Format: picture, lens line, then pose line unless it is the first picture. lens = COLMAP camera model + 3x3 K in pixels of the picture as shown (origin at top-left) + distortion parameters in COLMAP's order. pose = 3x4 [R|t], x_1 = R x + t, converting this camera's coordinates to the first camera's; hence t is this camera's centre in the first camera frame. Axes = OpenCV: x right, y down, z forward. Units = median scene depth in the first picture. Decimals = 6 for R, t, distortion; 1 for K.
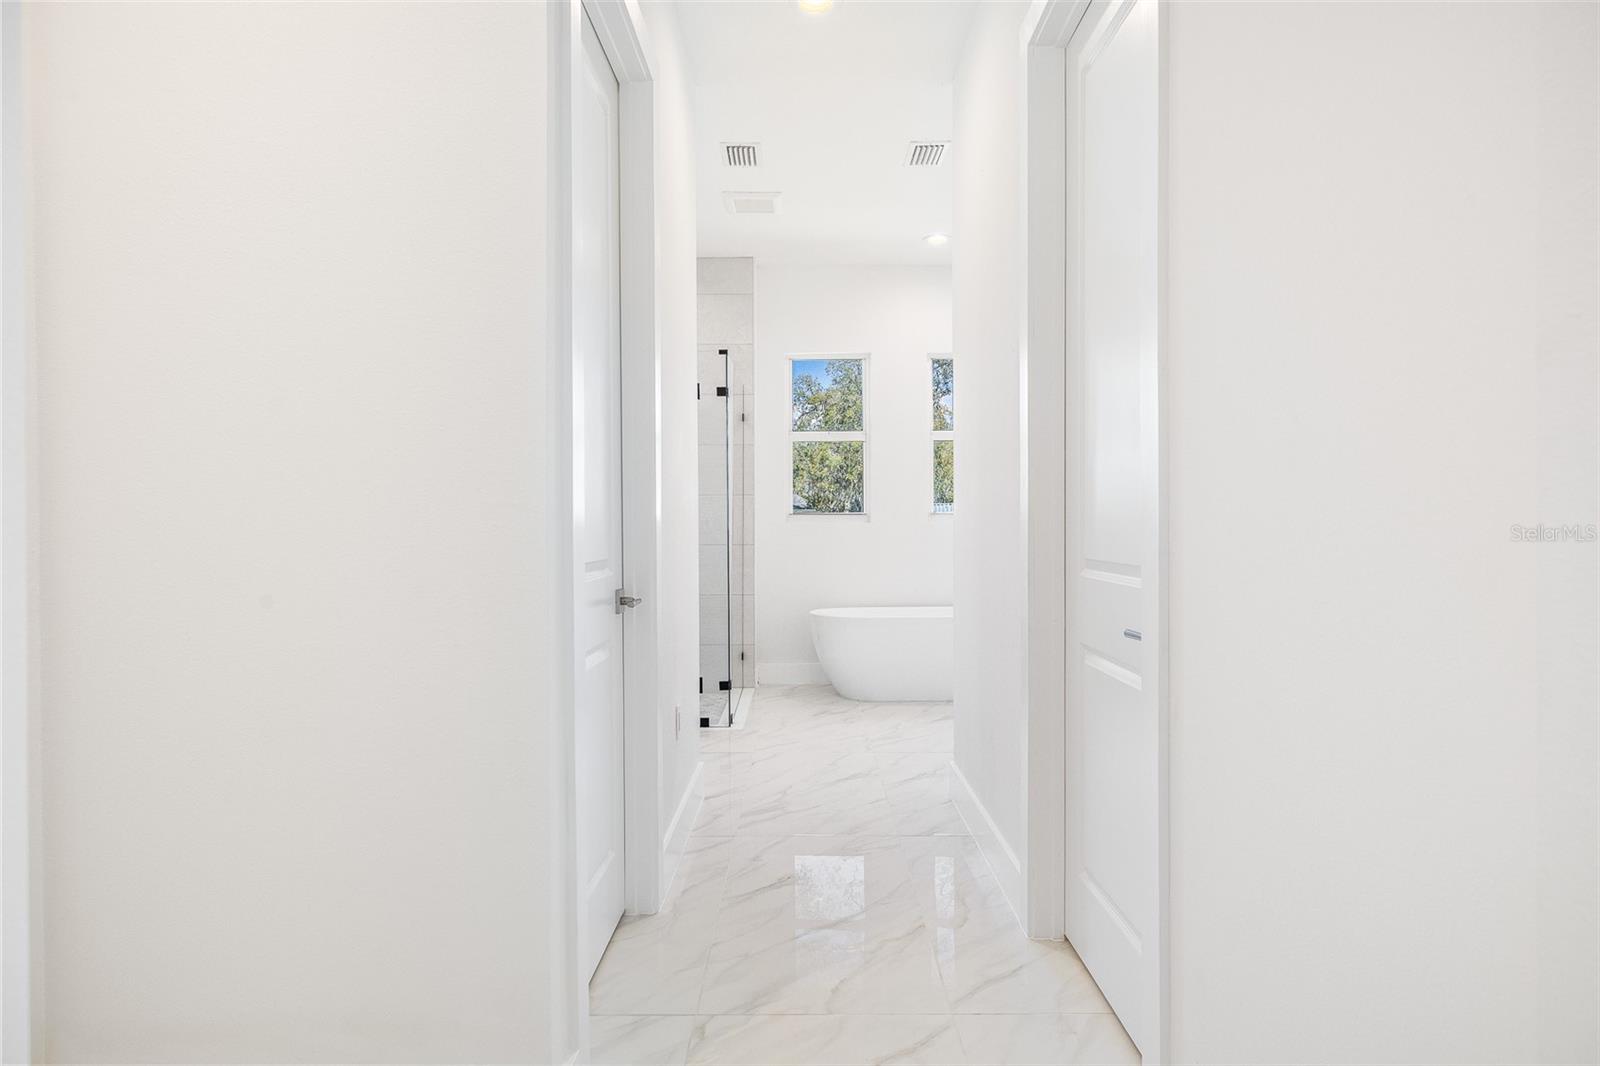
lens RADIAL K [[898.8, 0, 799.6], [0, 898.8, 533.7], [0, 0, 1]] dist [0.001205, 0.000009]
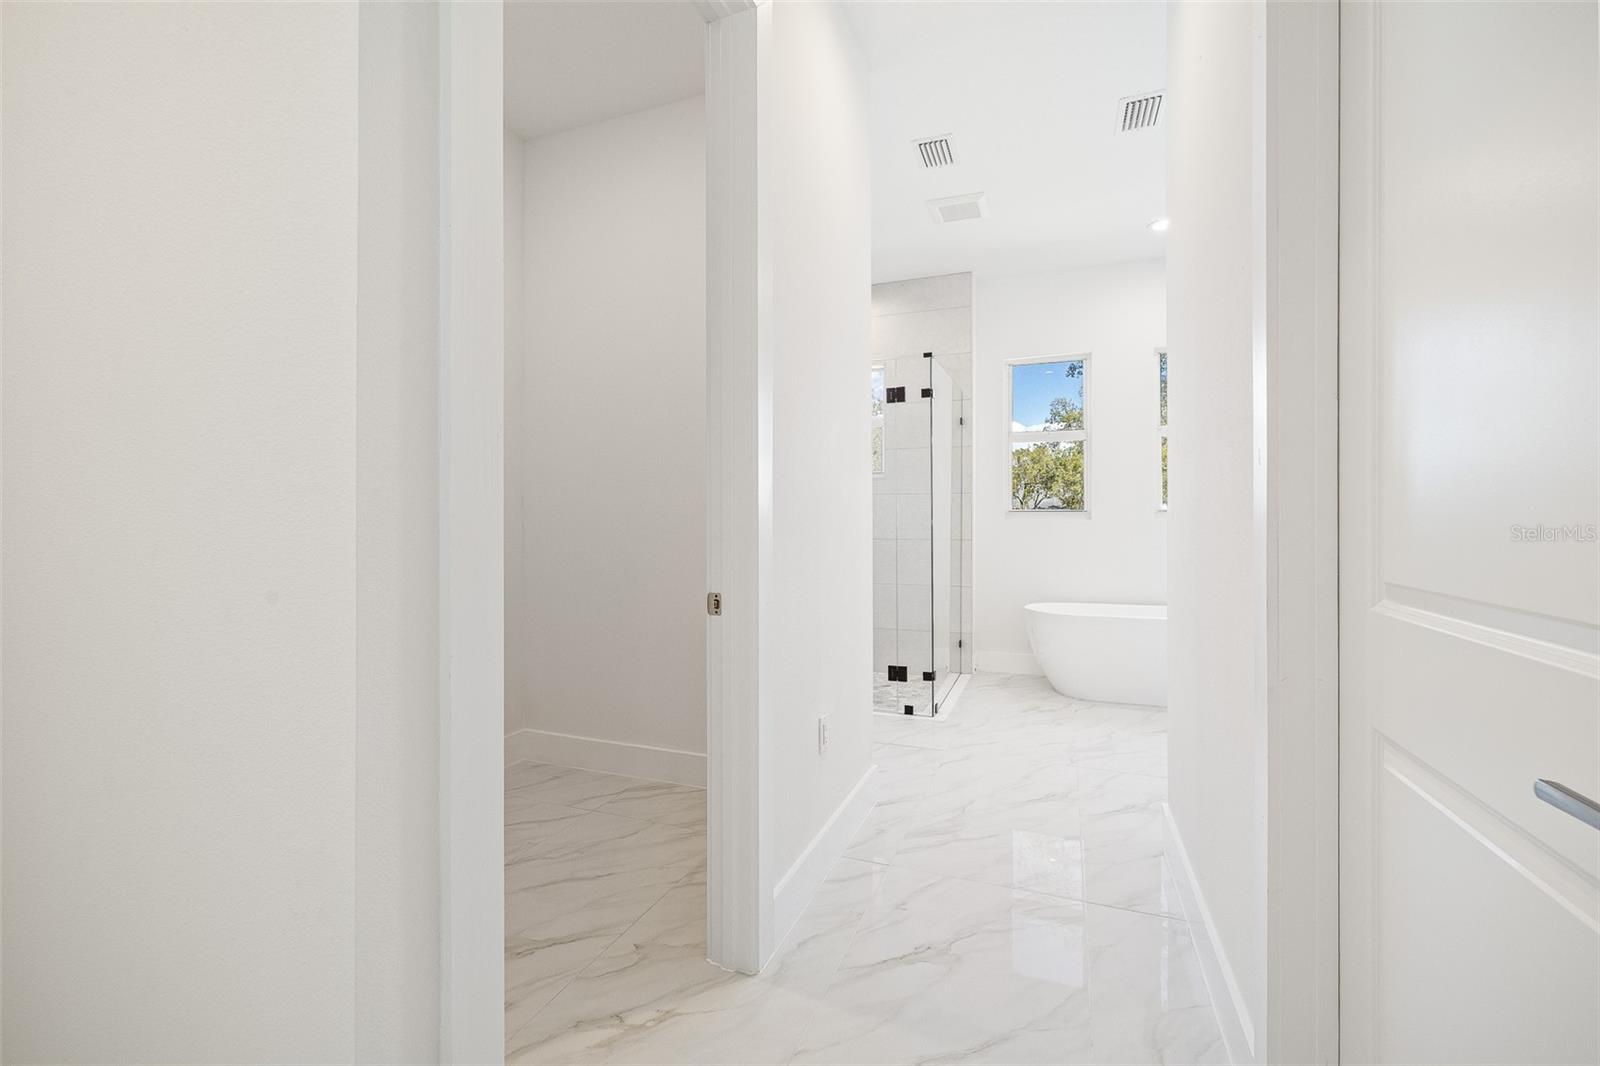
lens RADIAL K [[679.6, 0, 801.0], [0, 679.6, 520.3], [0, 0, 1]] dist [0.001350, -0.000194]
pose [[0.934608, 0.002189, -0.355673, 0.057384], [-0.006132, 0.999932, -0.009959, -0.002078], [0.355627, 0.011489, 0.934557, 0.211615]]
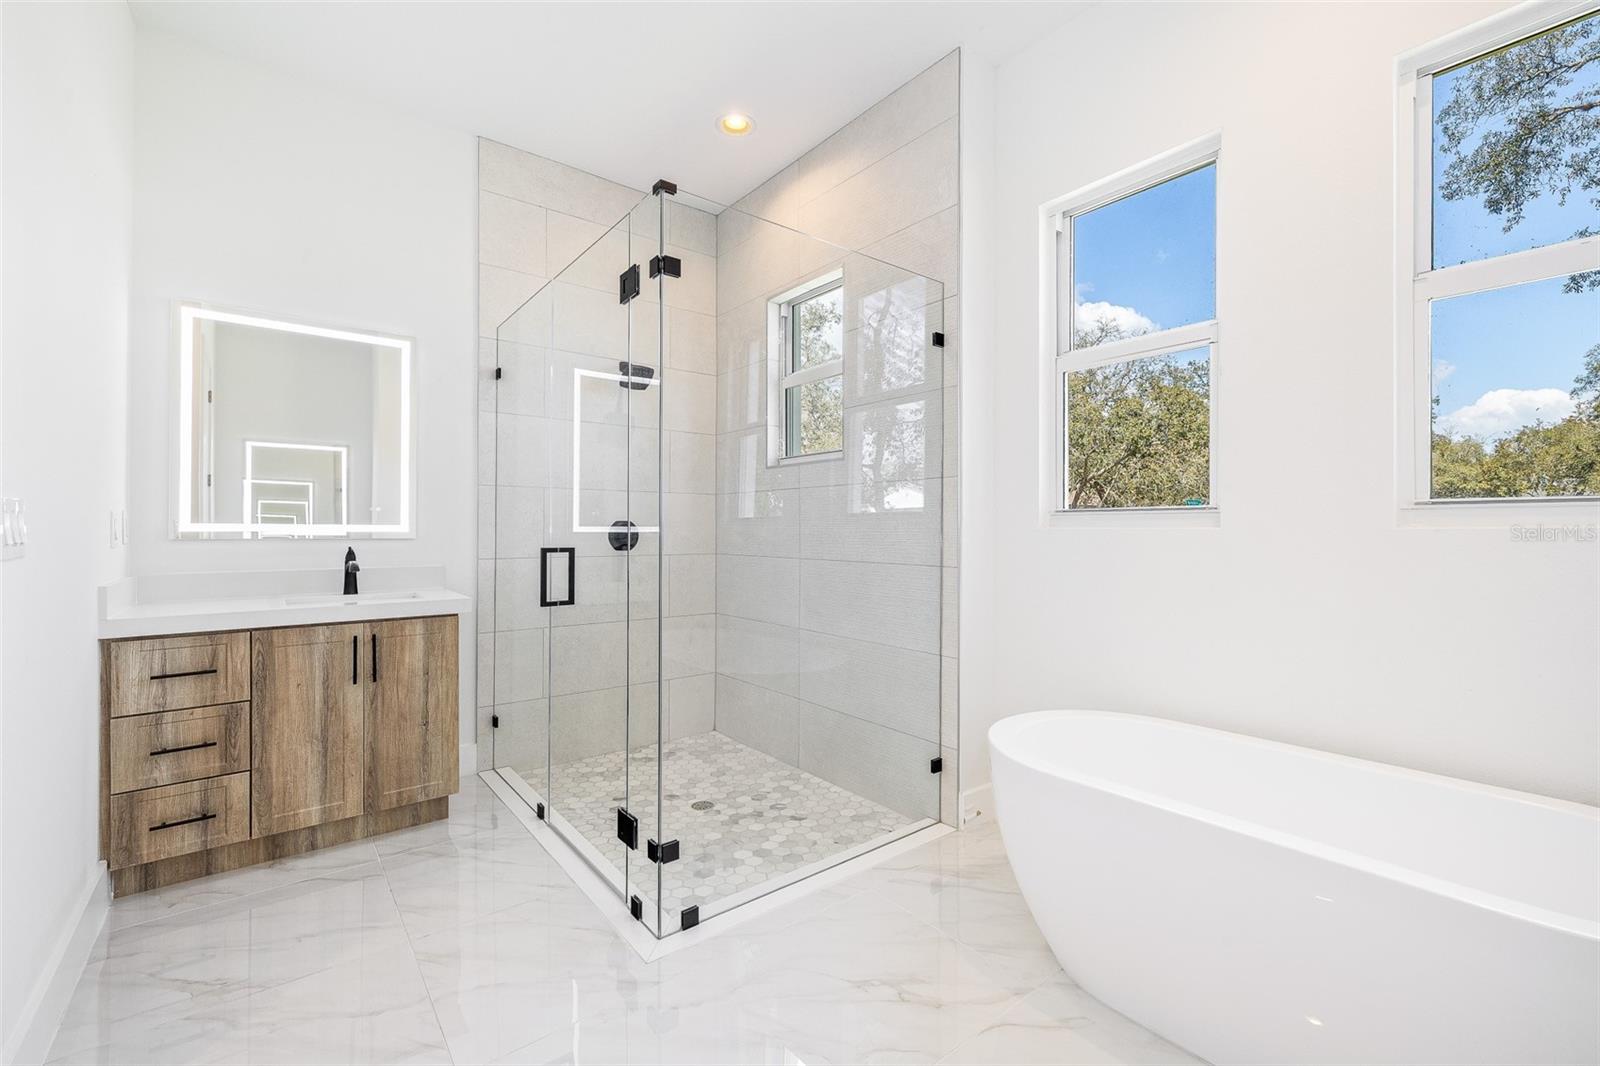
lens RADIAL K [[679.6, 0, 800.1], [0, 679.6, 526.8], [0, 0, 1]] dist [0.001350, -0.000194]
pose [[0.627875, 0.004179, -0.778303, 0.259086], [-0.015197, 0.999861, -0.006891, -0.010269], [0.778166, 0.016154, 0.627851, 0.812876]]
